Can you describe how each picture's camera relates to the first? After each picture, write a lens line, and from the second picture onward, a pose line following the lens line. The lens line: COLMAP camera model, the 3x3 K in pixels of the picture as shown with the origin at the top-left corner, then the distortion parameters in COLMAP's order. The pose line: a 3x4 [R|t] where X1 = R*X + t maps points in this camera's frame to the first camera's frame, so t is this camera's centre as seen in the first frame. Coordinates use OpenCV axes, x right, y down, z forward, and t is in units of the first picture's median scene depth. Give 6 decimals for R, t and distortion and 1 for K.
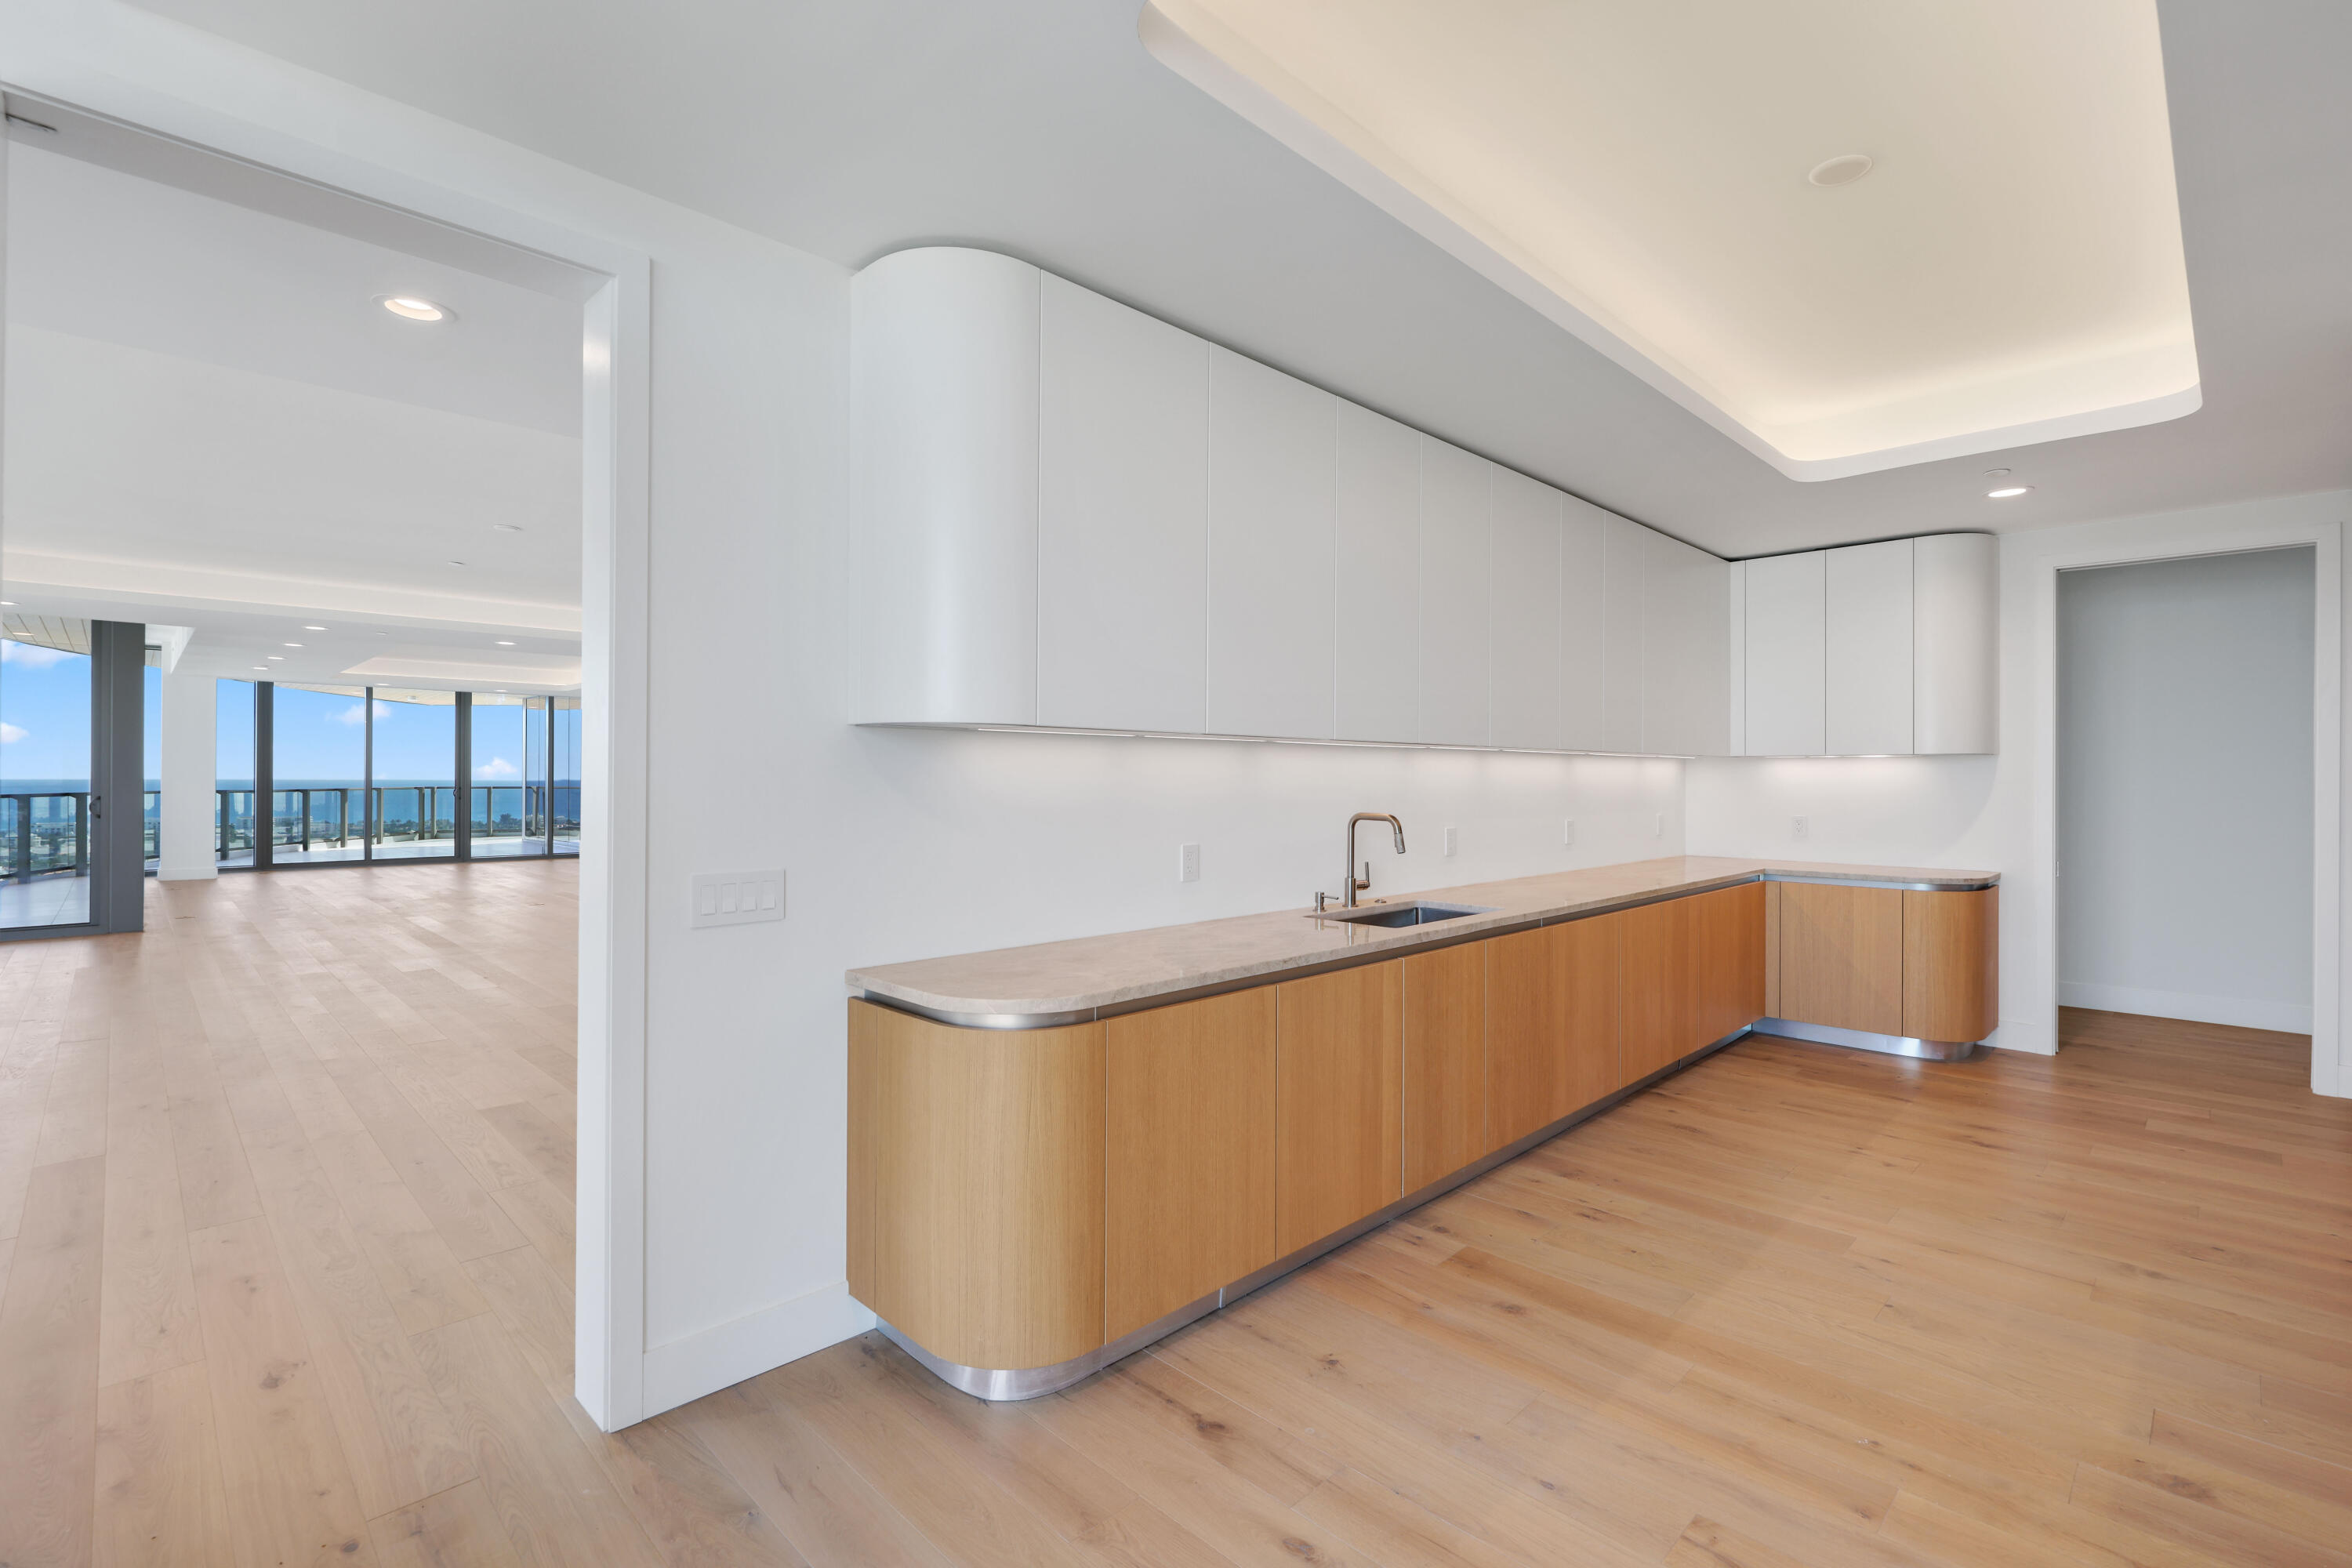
lens RADIAL K [[1095.8, 0, 1175.8], [0, 1095.8, 775.1], [0, 0, 1]] dist [-0.001944, 0.000551]
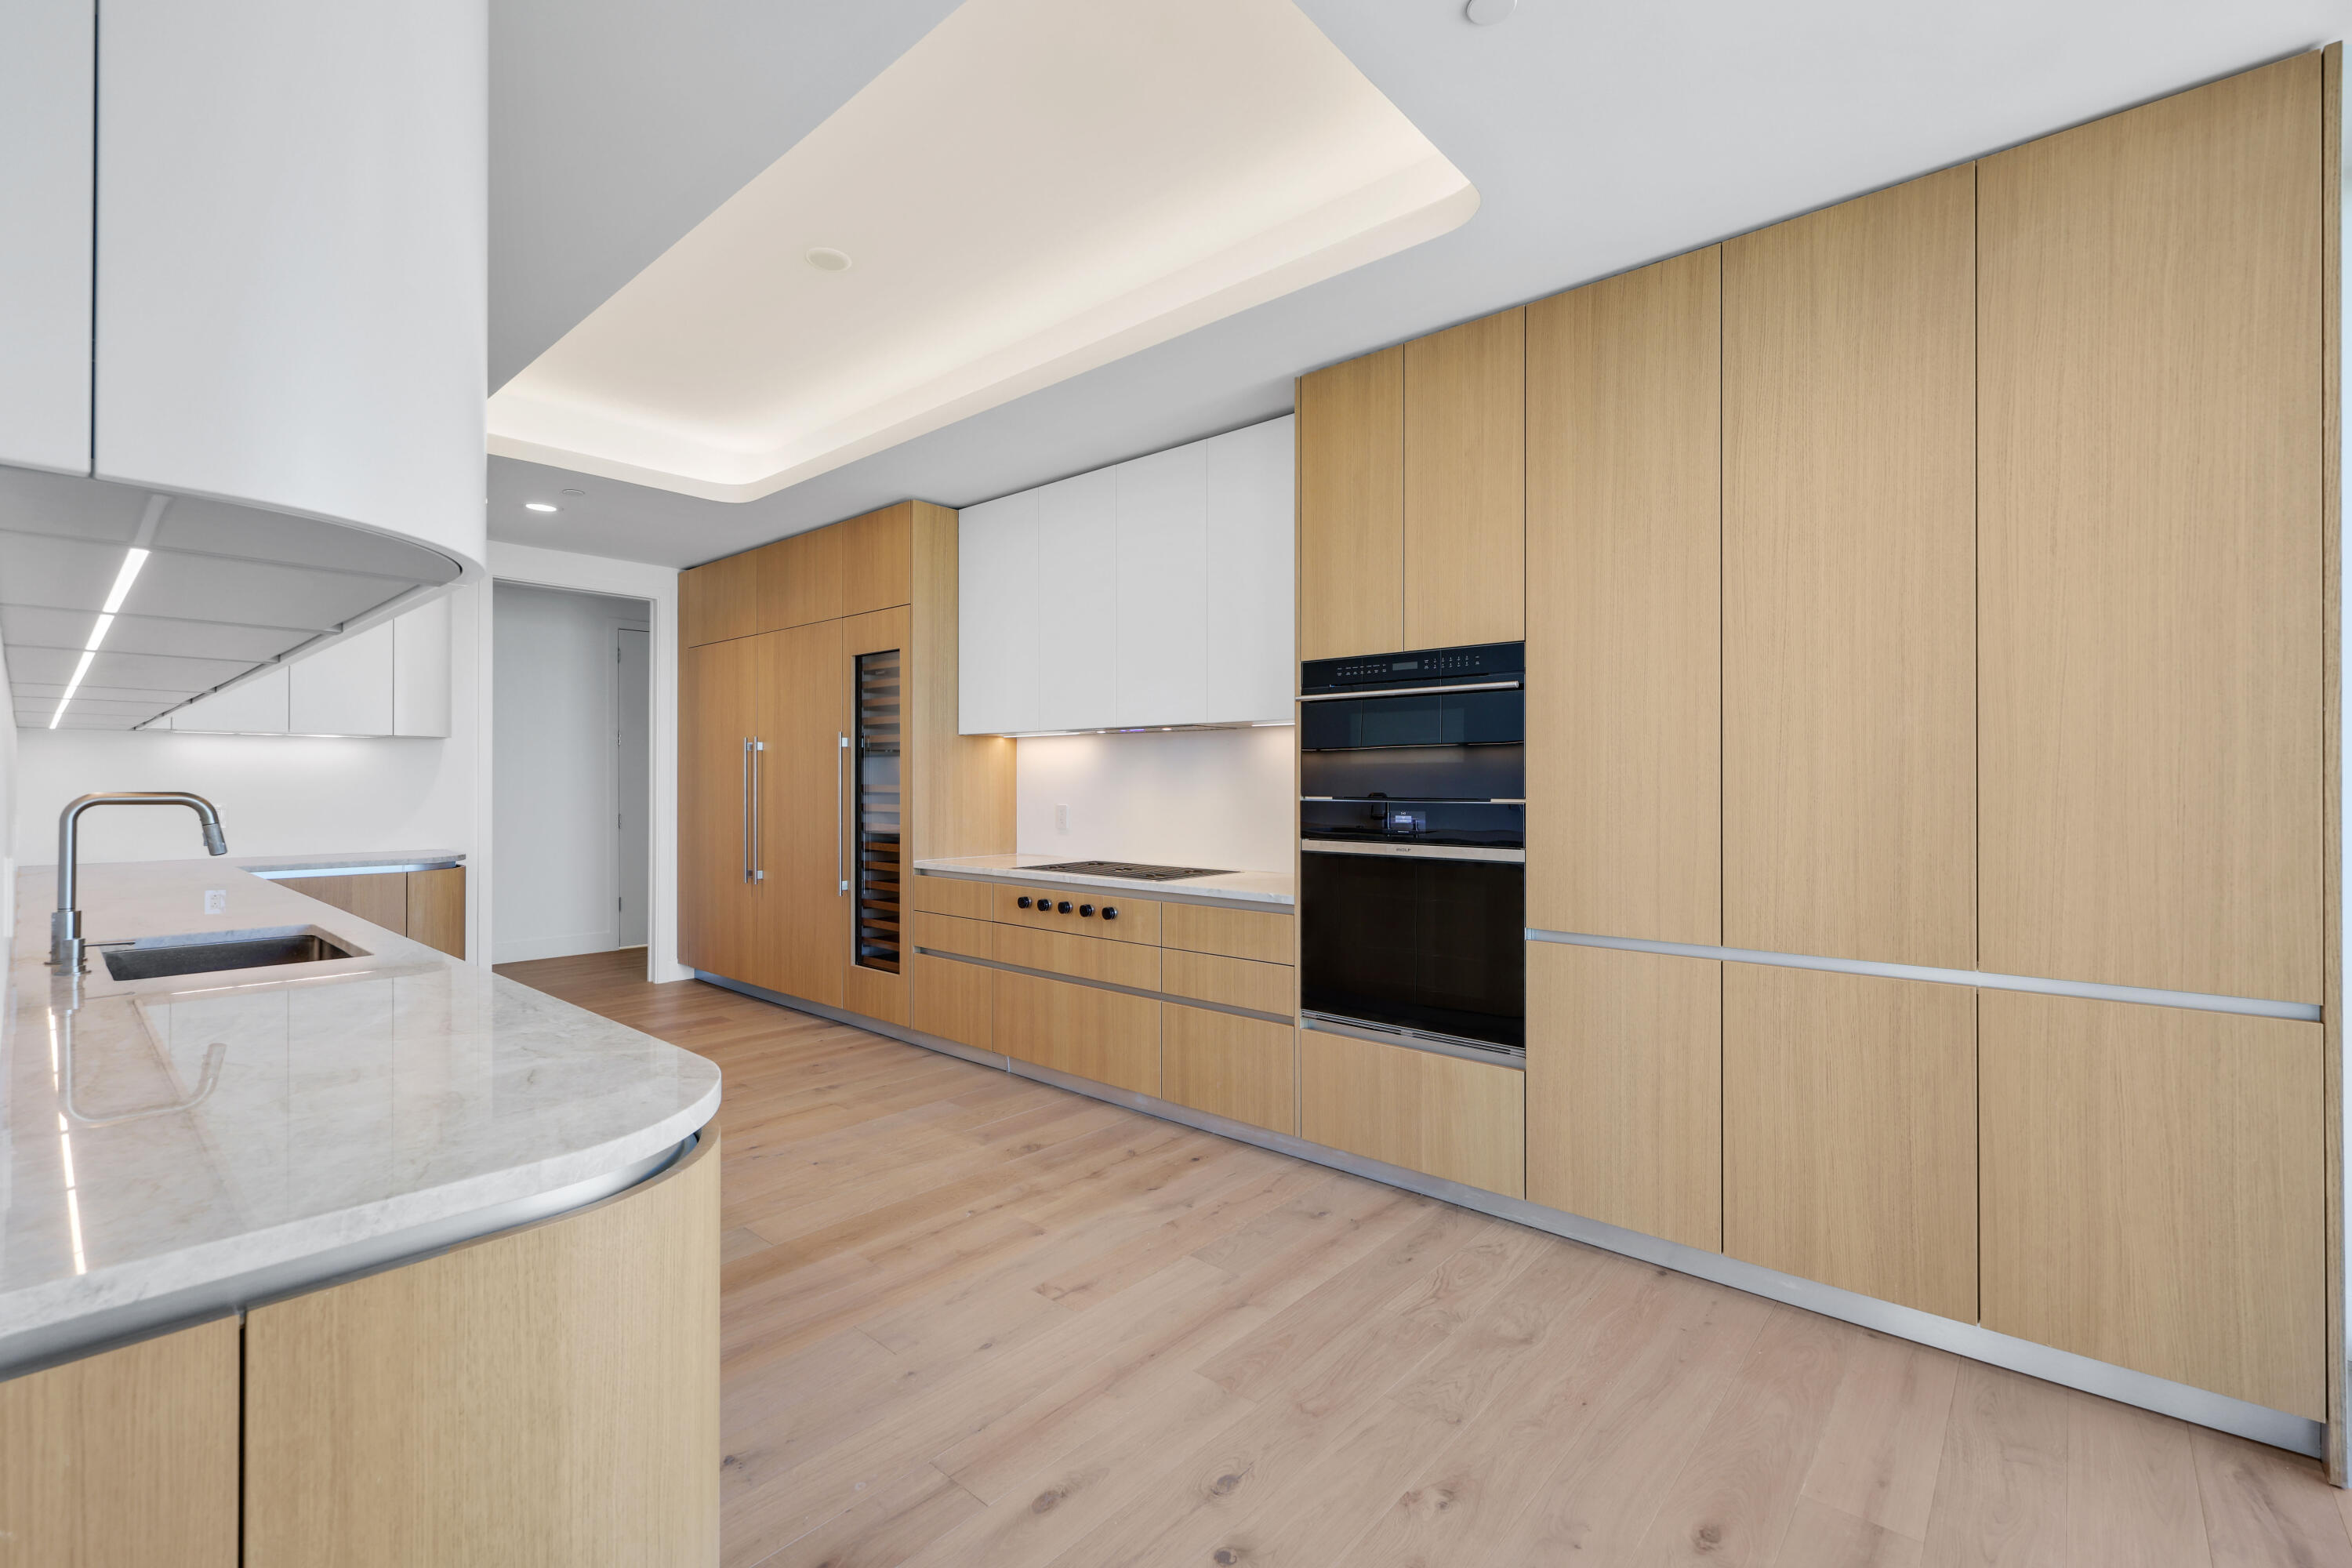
lens RADIAL K [[994.6, 0, 1229.9], [0, 994.6, 773.6], [0, 0, 1]] dist [0.001919, 0.000068]
pose [[-0.095821, 0.004293, 0.995389, -0.632237], [0.002844, 0.999988, -0.004039, 0.045380], [-0.995395, 0.002443, -0.095832, 0.732966]]
